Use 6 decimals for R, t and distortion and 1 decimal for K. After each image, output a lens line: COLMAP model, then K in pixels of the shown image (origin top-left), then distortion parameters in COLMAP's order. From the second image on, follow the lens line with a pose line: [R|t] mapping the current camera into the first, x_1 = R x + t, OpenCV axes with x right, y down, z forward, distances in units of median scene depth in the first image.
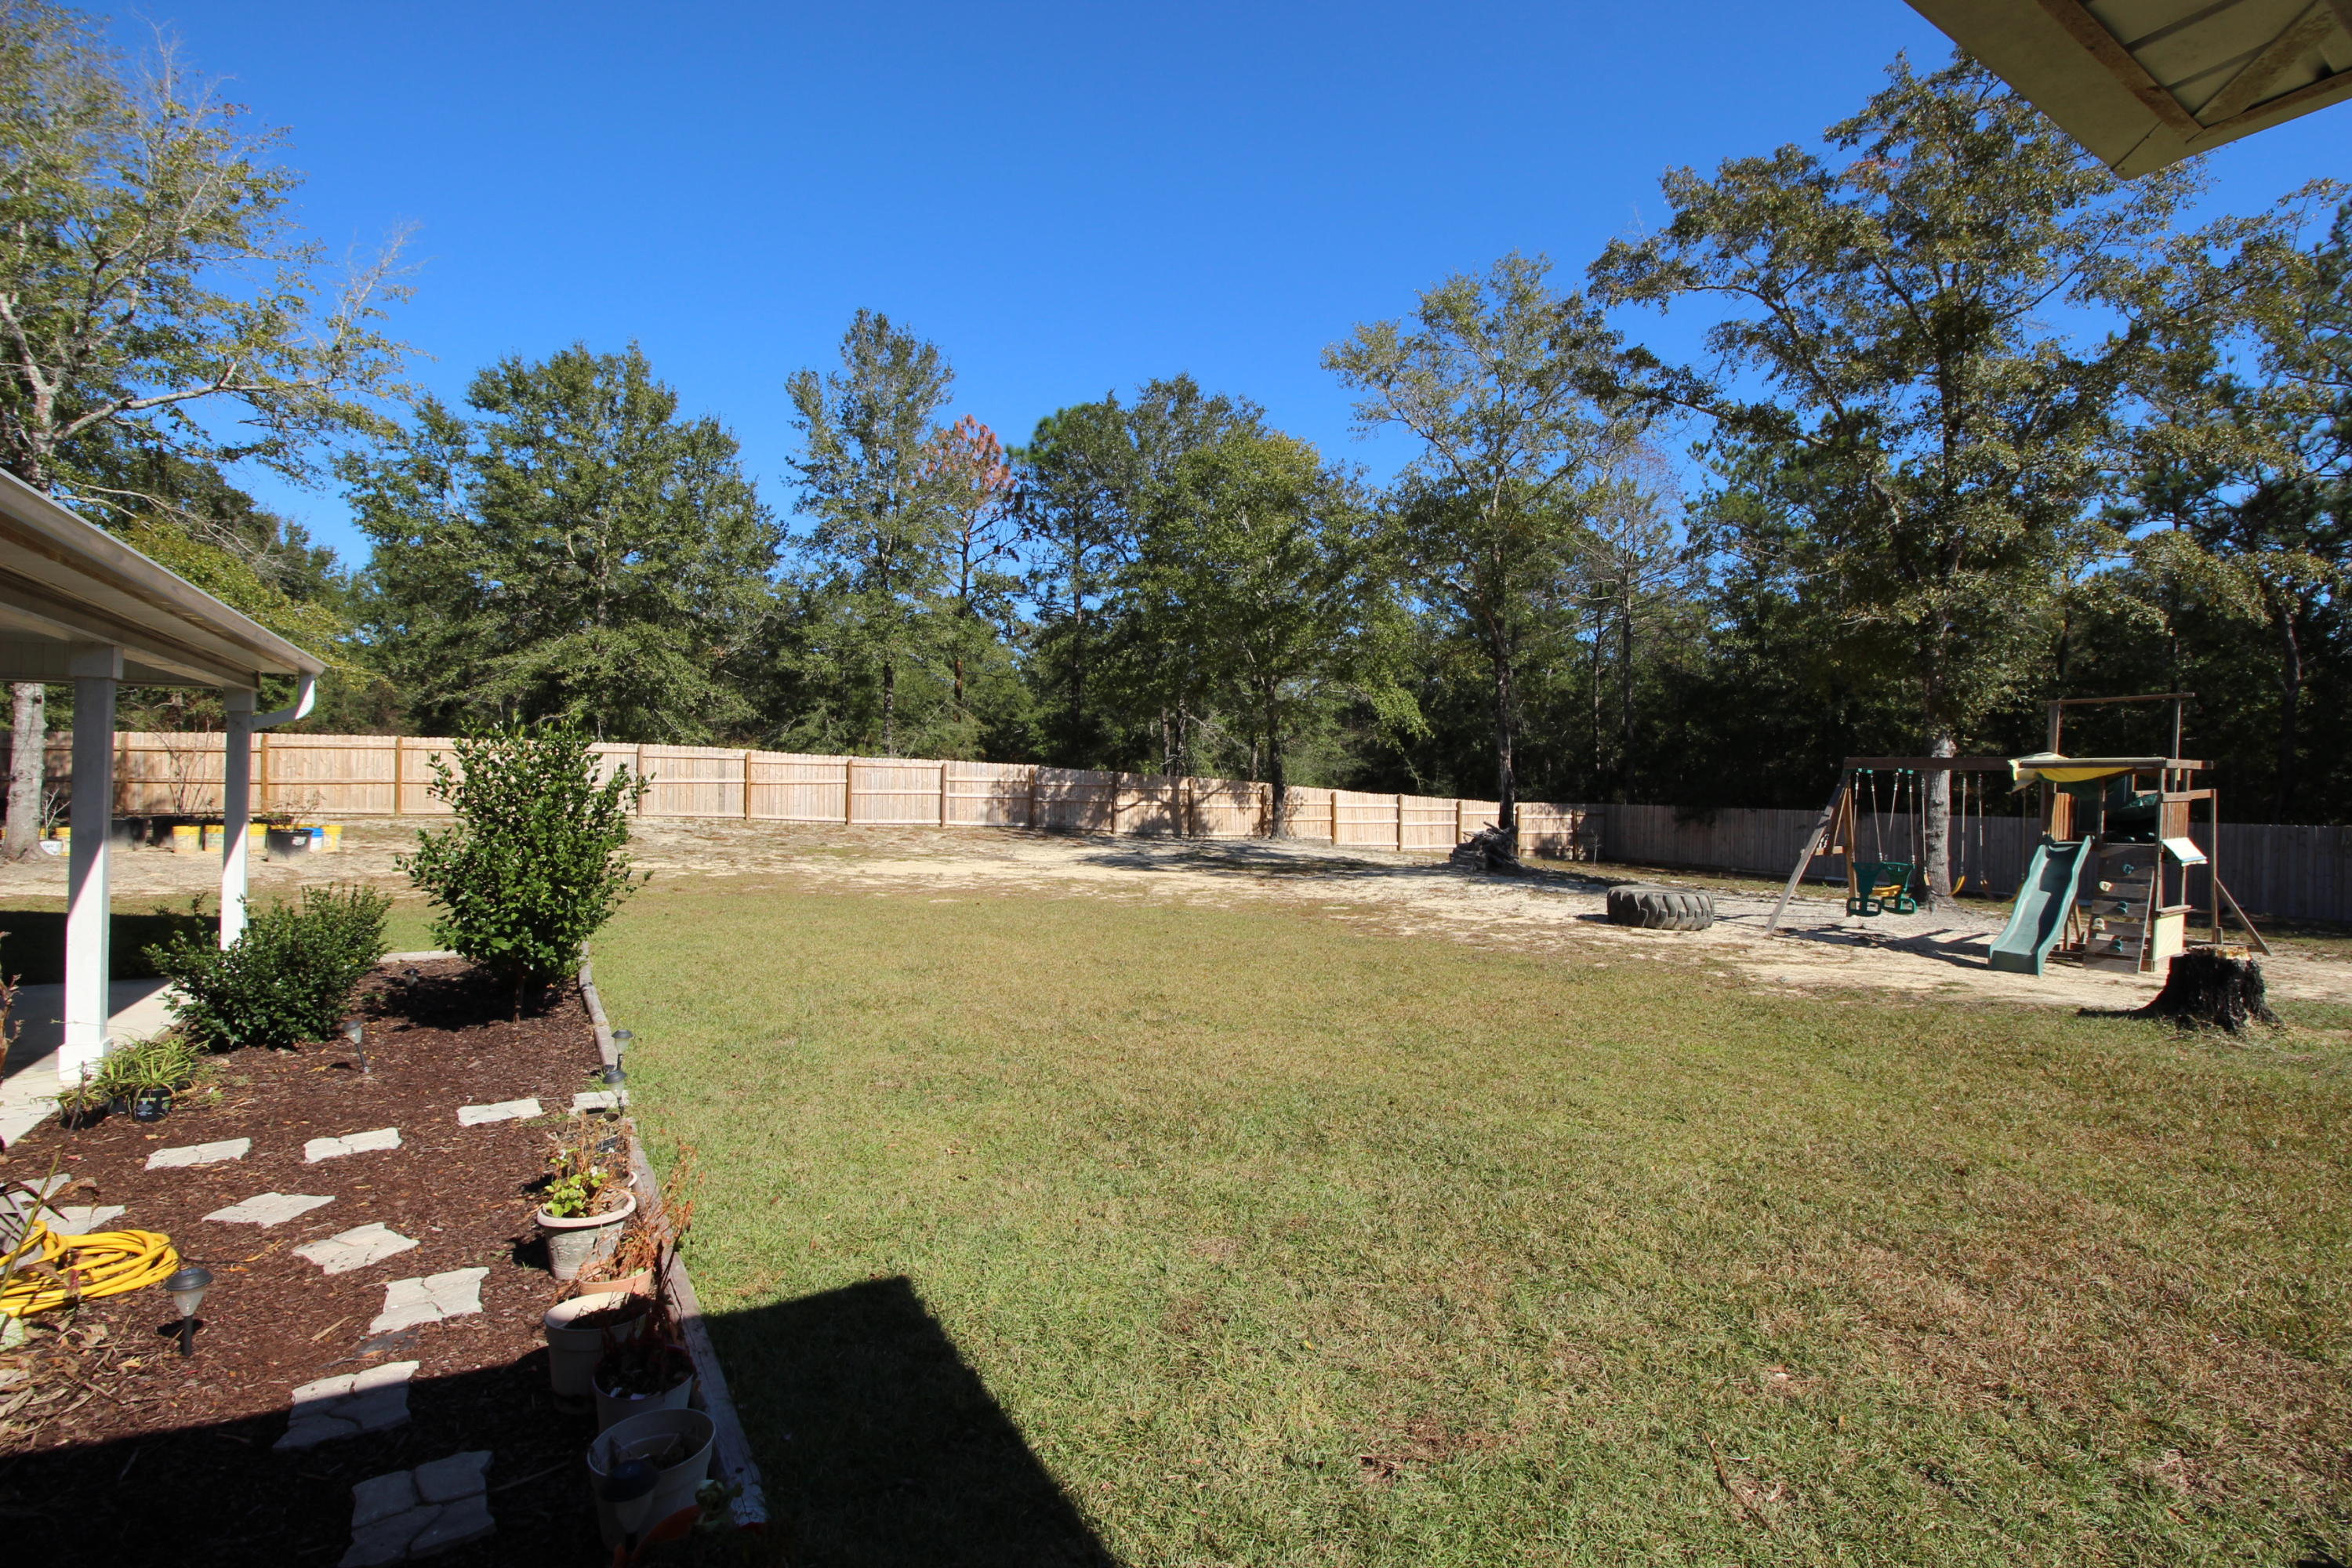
lens RADIAL K [[1080.4, 0, 1196.4], [0, 1080.4, 768.9], [0, 0, 1]] dist [-0.010023, -0.006385]
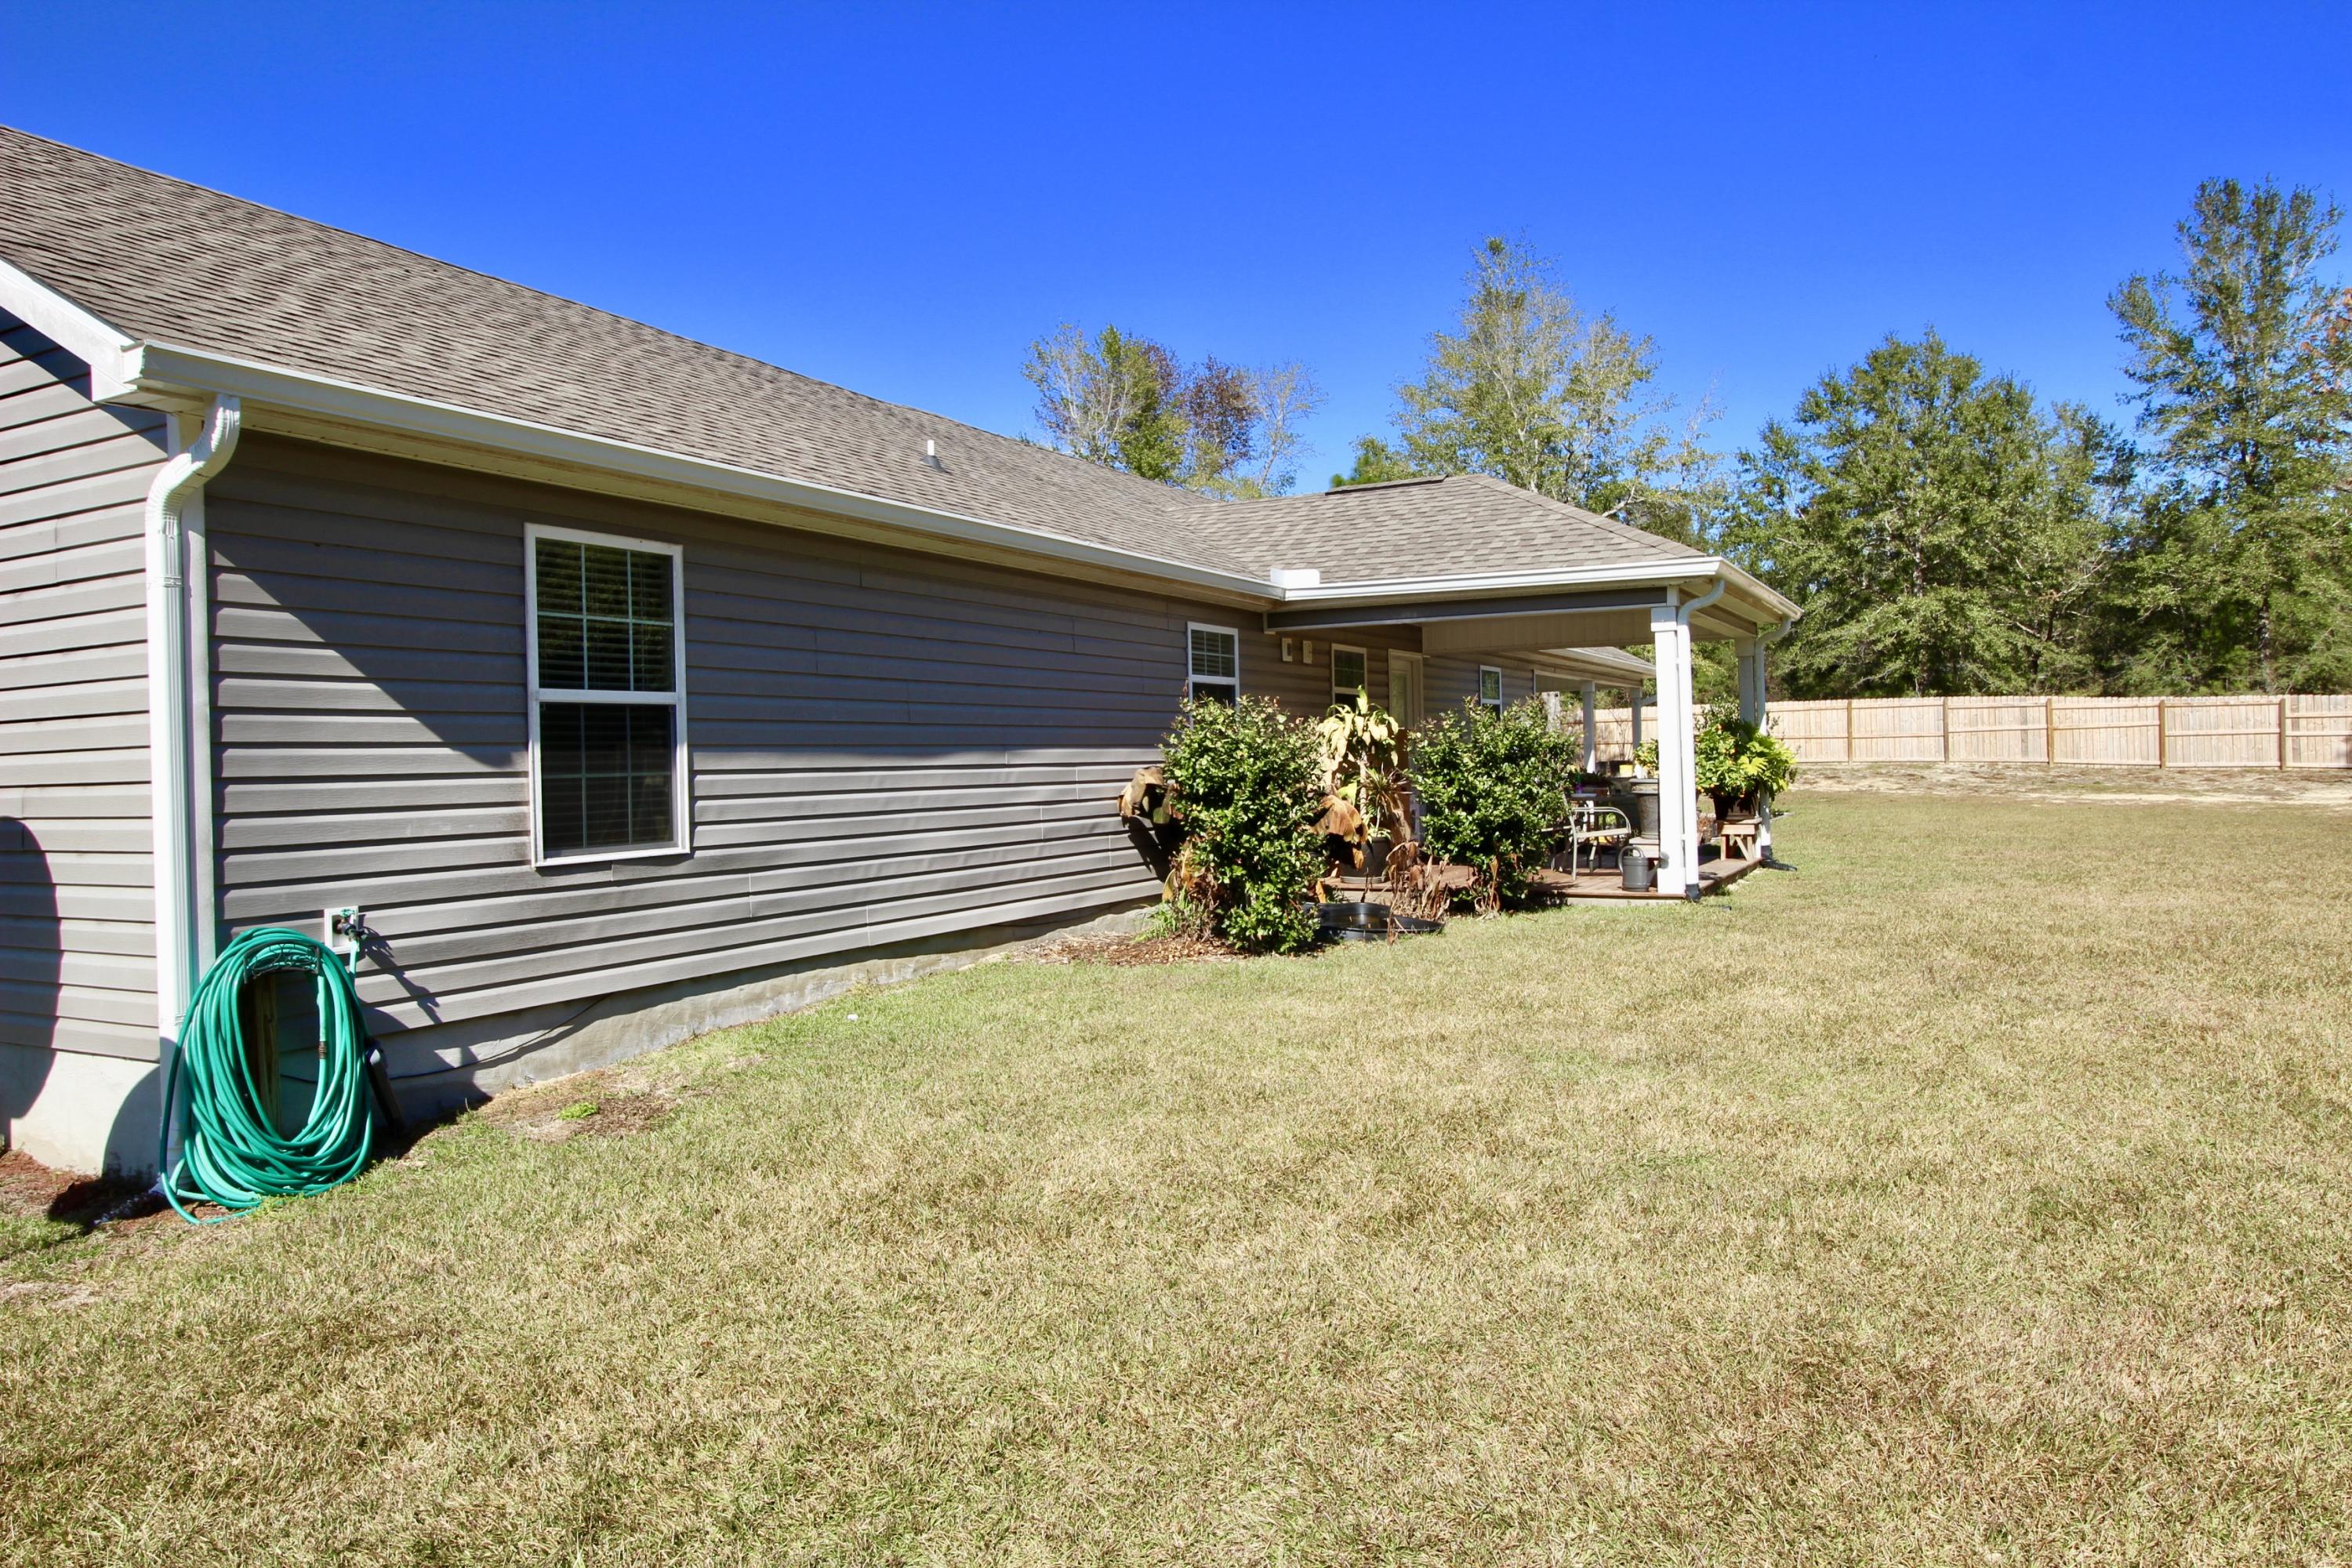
lens RADIAL K [[1518.7, 0, 1169.7], [0, 1518.7, 771.1], [0, 0, 1]] dist [-0.002849, -0.001742]
pose [[0.493633, -0.016196, -0.869520, 0.397136], [0.039447, 0.999214, 0.003783, 0.013971], [0.868775, -0.036167, 0.493884, -0.414627]]
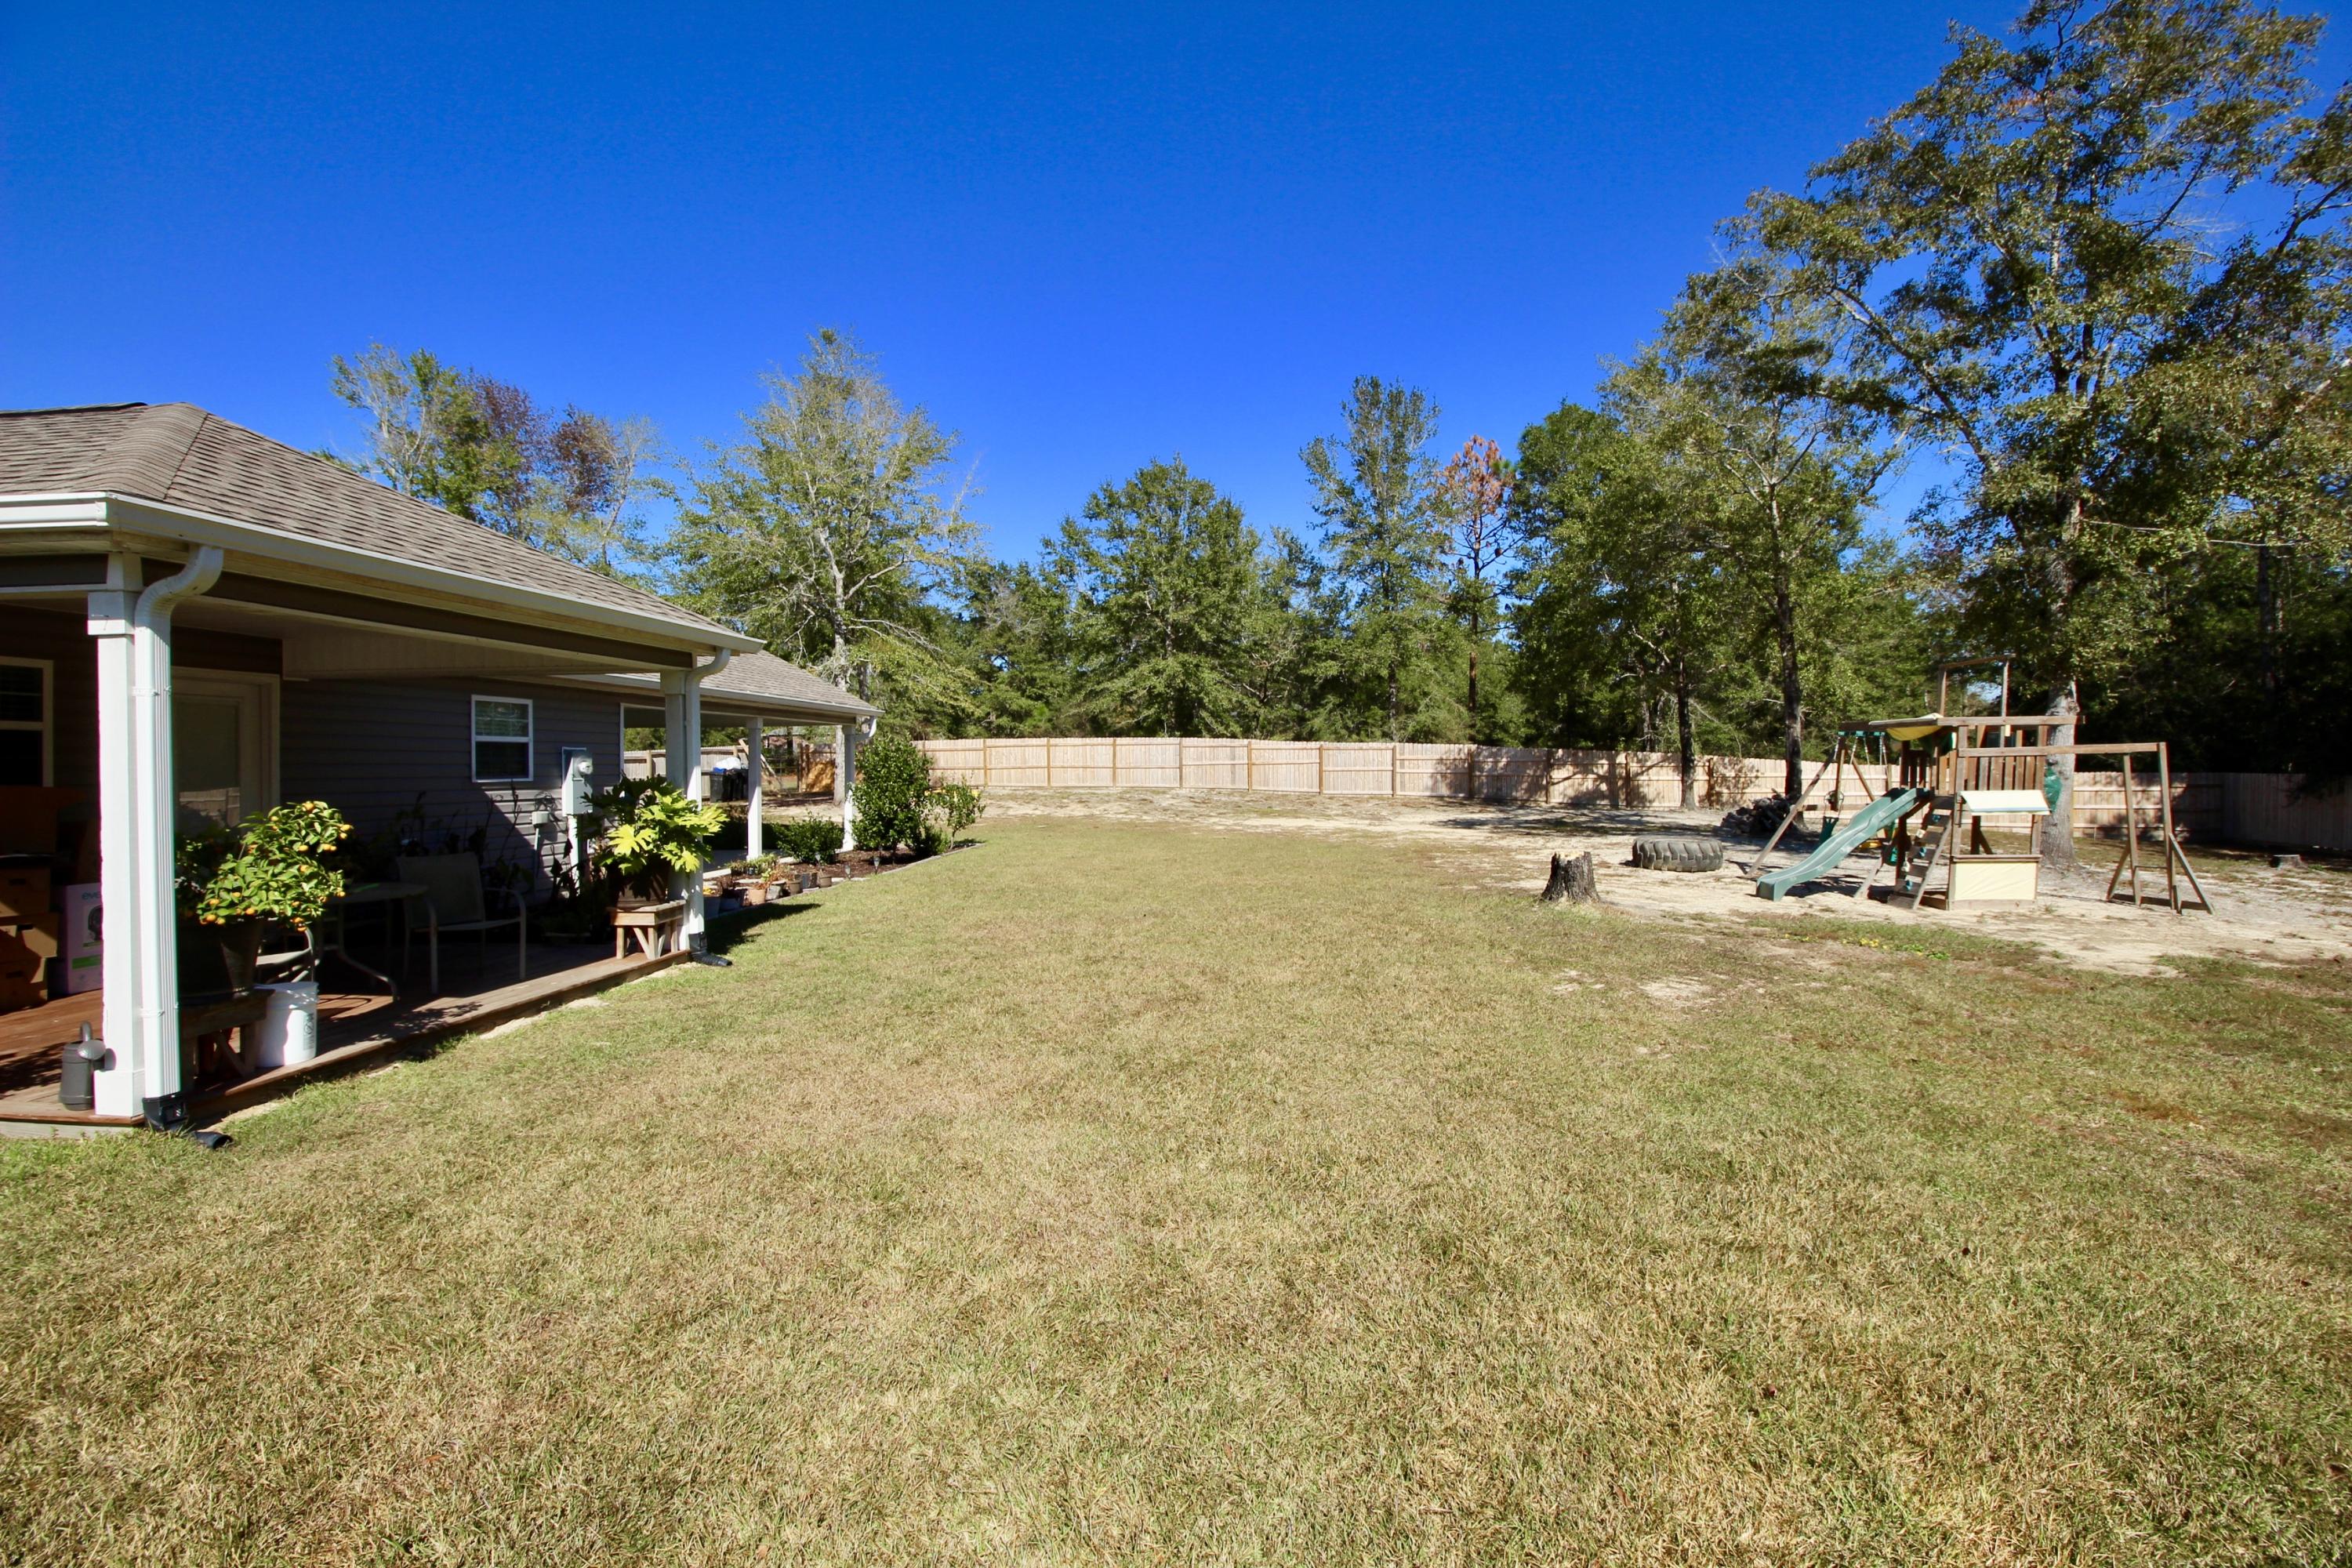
lens RADIAL K [[1080.4, 0, 1183.6], [0, 1080.4, 766.8], [0, 0, 1]] dist [-0.010023, -0.006385]
pose [[0.790537, -0.014706, -0.612238, 0.327853], [0.024071, 0.999685, 0.007068, 0.004909], [0.611941, -0.020325, 0.790642, -0.121035]]
